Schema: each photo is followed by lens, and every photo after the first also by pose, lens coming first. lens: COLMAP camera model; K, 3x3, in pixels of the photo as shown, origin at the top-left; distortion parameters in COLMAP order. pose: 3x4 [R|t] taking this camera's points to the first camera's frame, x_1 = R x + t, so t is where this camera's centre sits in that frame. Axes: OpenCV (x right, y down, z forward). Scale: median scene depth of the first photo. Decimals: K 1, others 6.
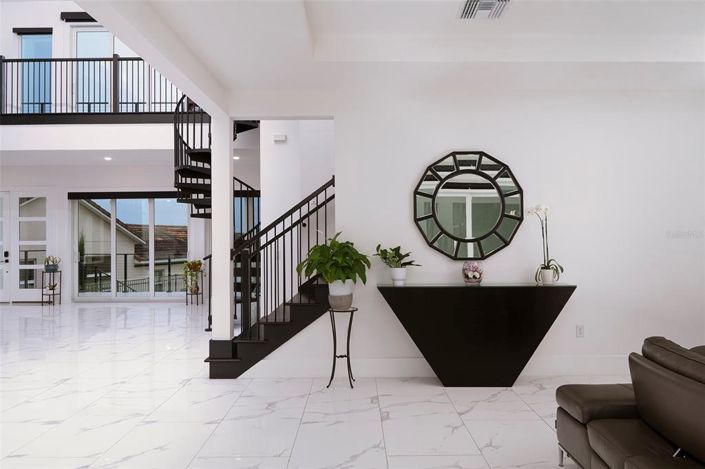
lens RADIAL K [[499.7, 0, 351.5], [0, 499.7, 234.6], [0, 0, 1]] dist [0.010492, -0.006266]
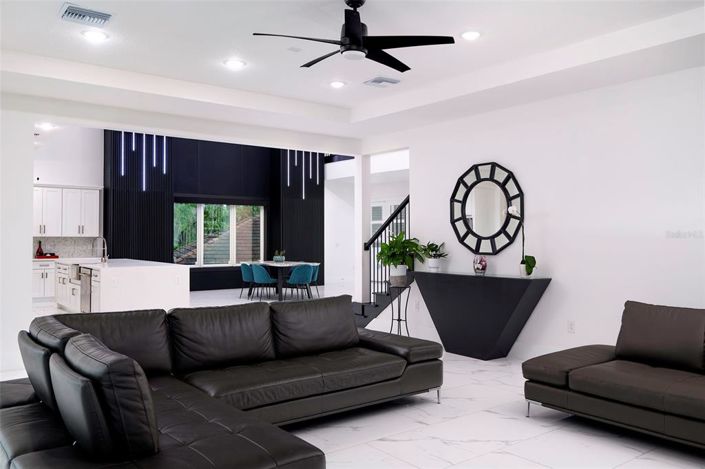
lens RADIAL K [[592.6, 0, 351.3], [0, 592.6, 232.8], [0, 0, 1]] dist [0.003778, 0.000148]
pose [[0.627969, 0.006703, -0.778210, 1.133998], [0.004643, 0.999913, 0.012359, -0.020269], [0.778225, -0.011375, 0.627883, -0.135245]]
